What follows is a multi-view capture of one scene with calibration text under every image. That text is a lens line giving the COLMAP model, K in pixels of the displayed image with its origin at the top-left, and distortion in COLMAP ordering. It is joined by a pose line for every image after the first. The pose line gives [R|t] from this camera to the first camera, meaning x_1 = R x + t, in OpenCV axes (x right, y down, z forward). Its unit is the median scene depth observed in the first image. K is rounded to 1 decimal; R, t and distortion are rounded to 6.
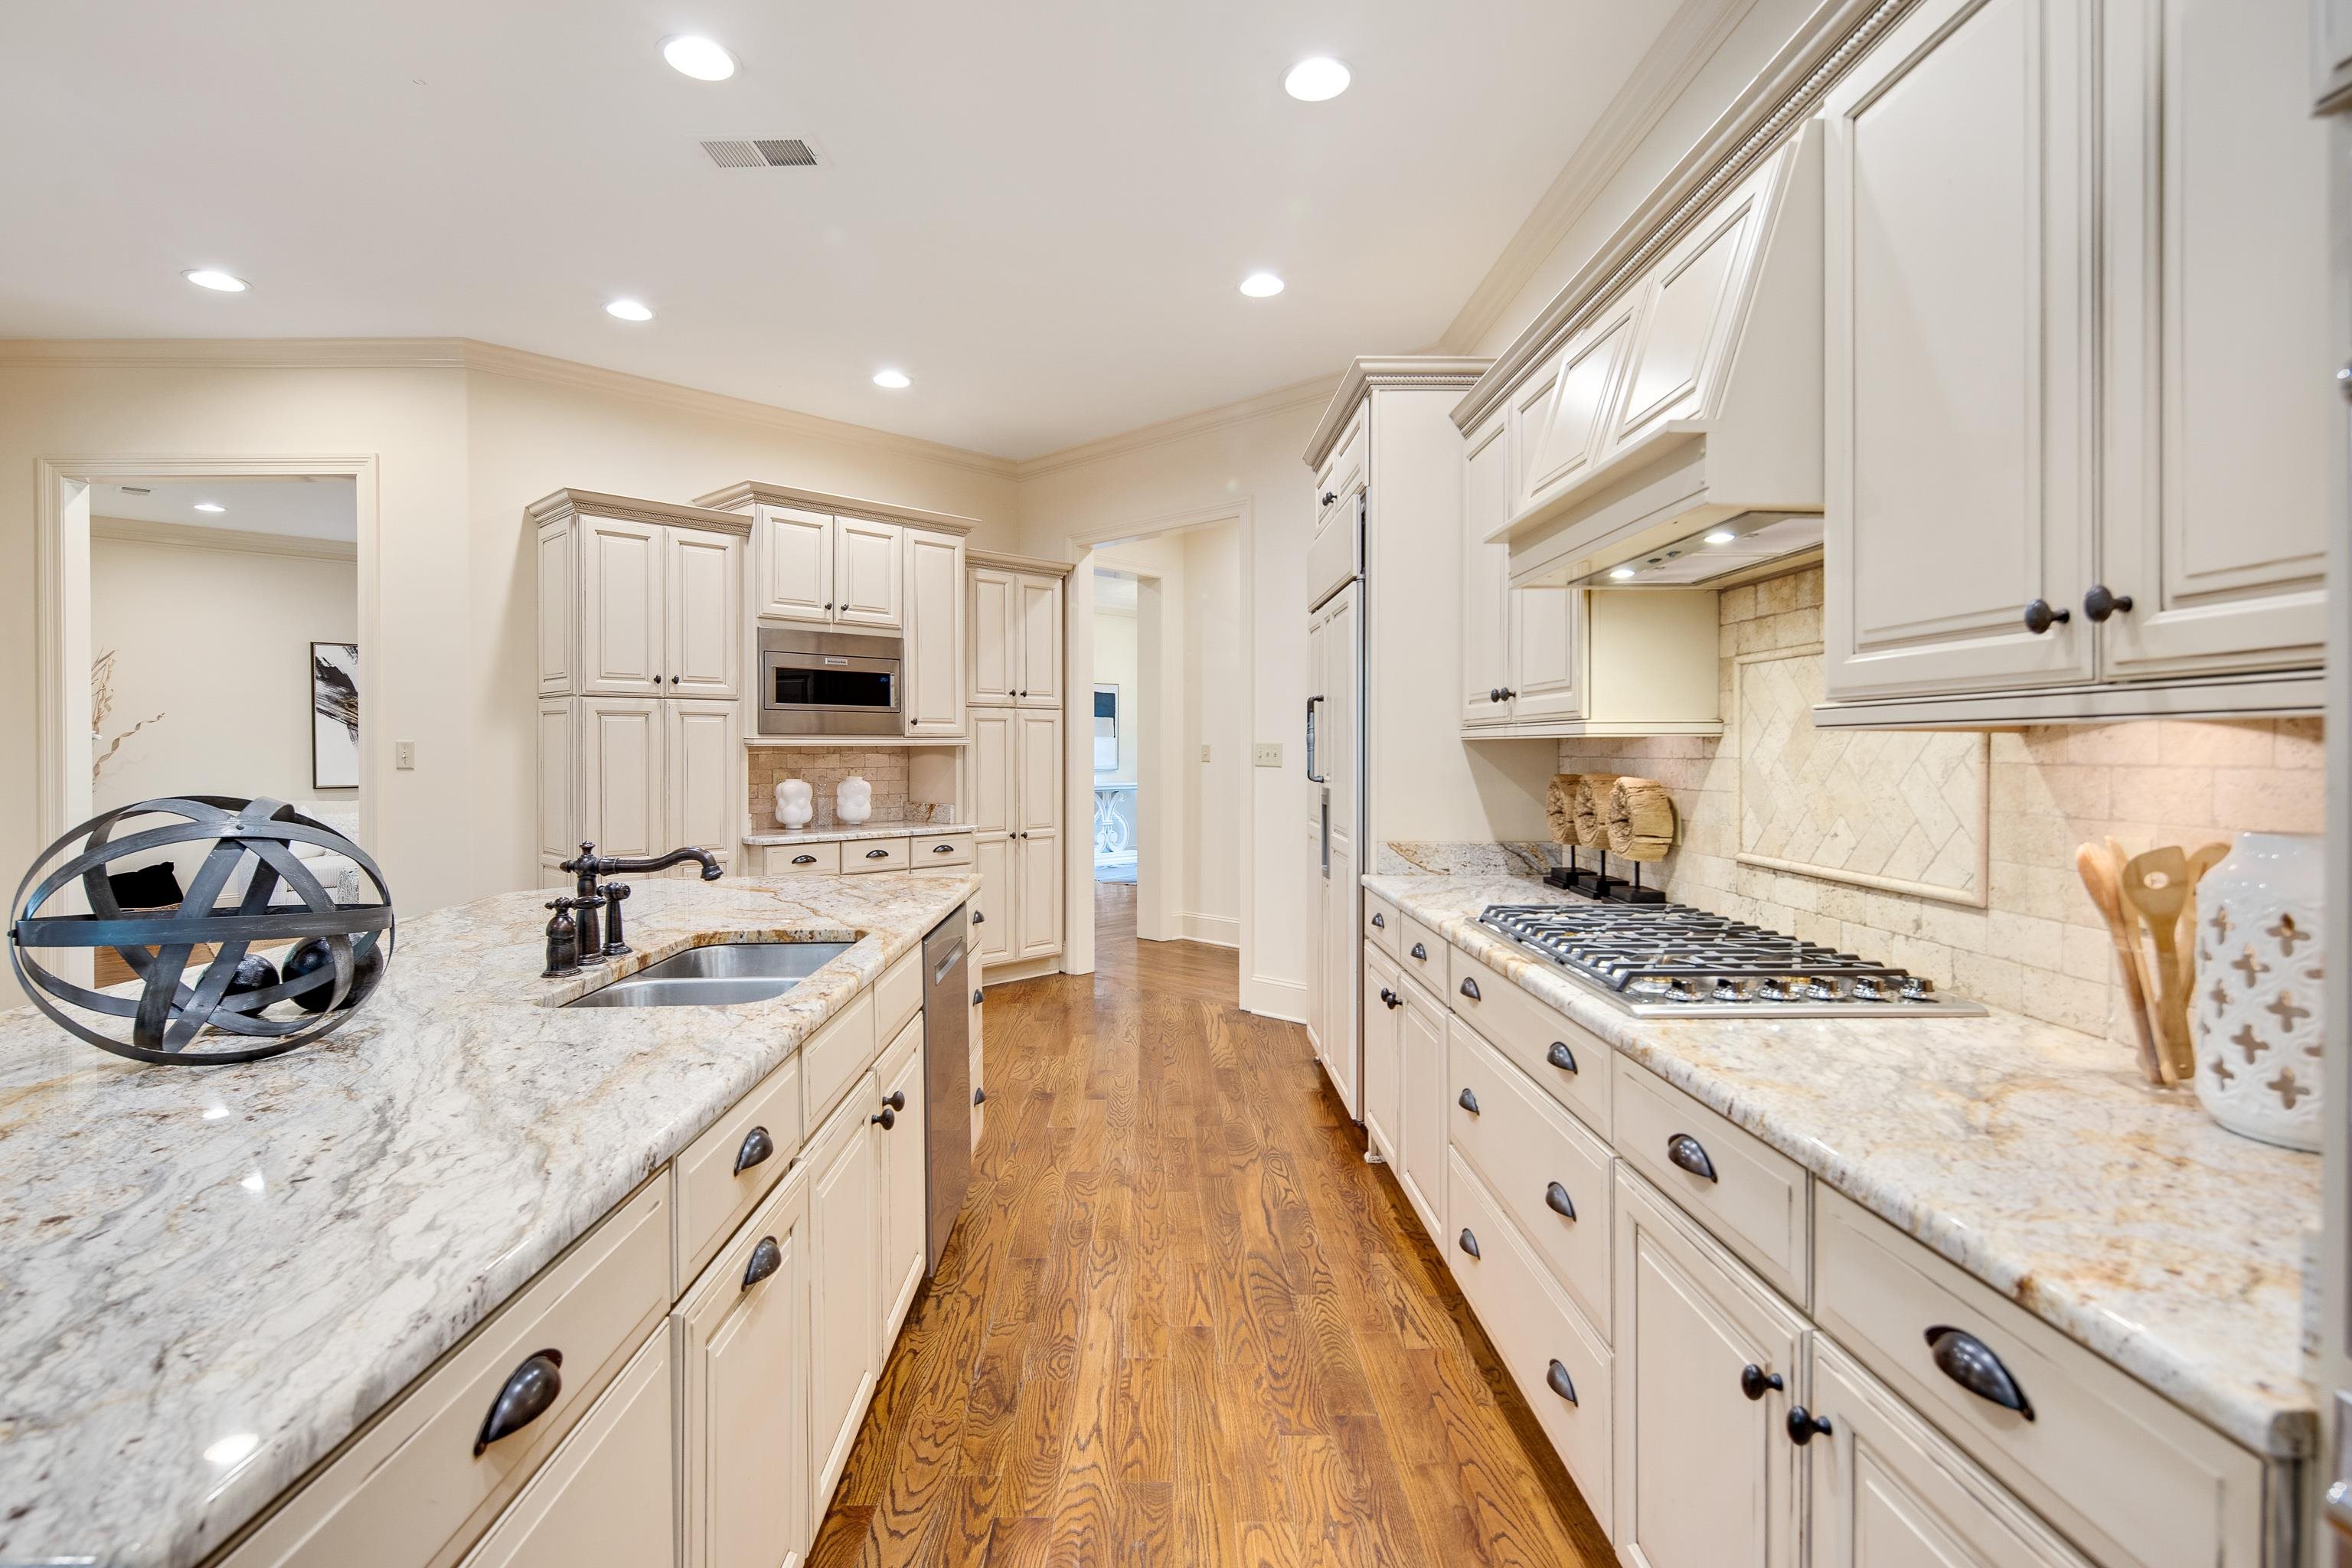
lens RADIAL K [[1137.6, 0, 1172.5], [0, 1137.6, 766.7], [0, 0, 1]] dist [0.002146, -0.000357]
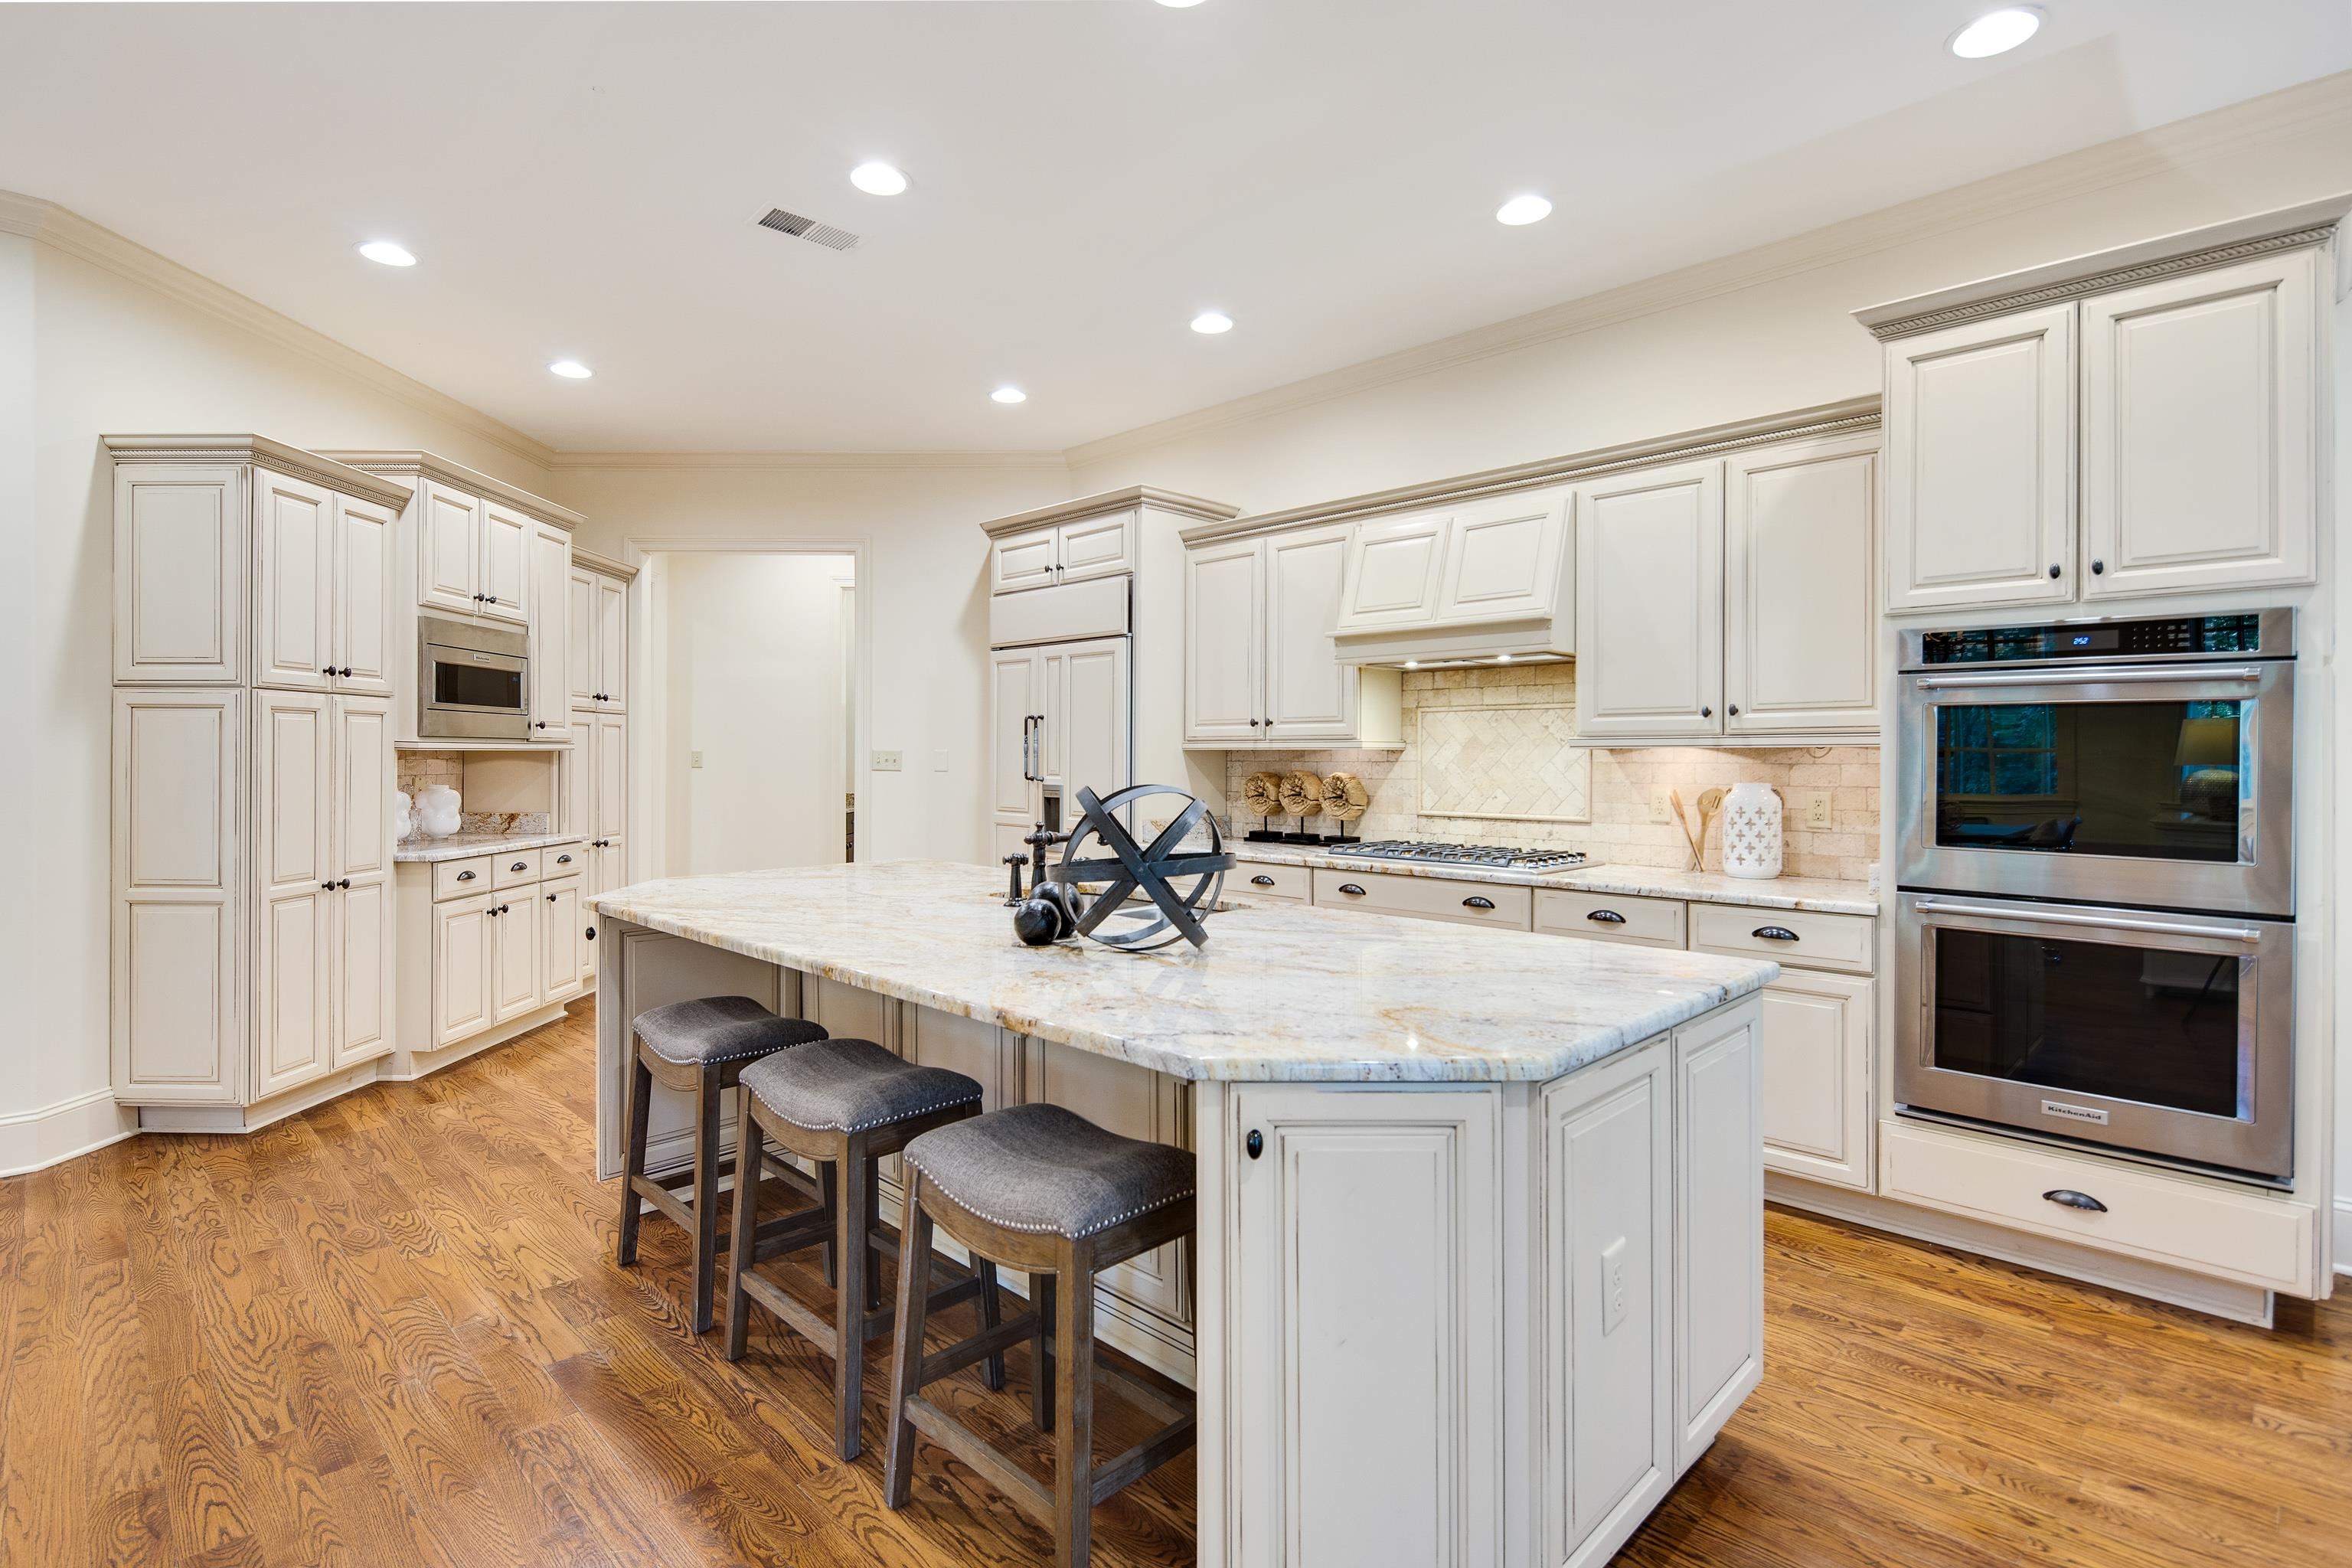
lens RADIAL K [[1137.6, 0, 1158.0], [0, 1137.6, 768.4], [0, 0, 1]] dist [0.002146, -0.000357]
pose [[0.722626, -0.004275, 0.691226, -0.621028], [0.008064, 0.999965, -0.002247, 0.003011], [-0.691192, 0.007198, 0.722635, -0.041090]]
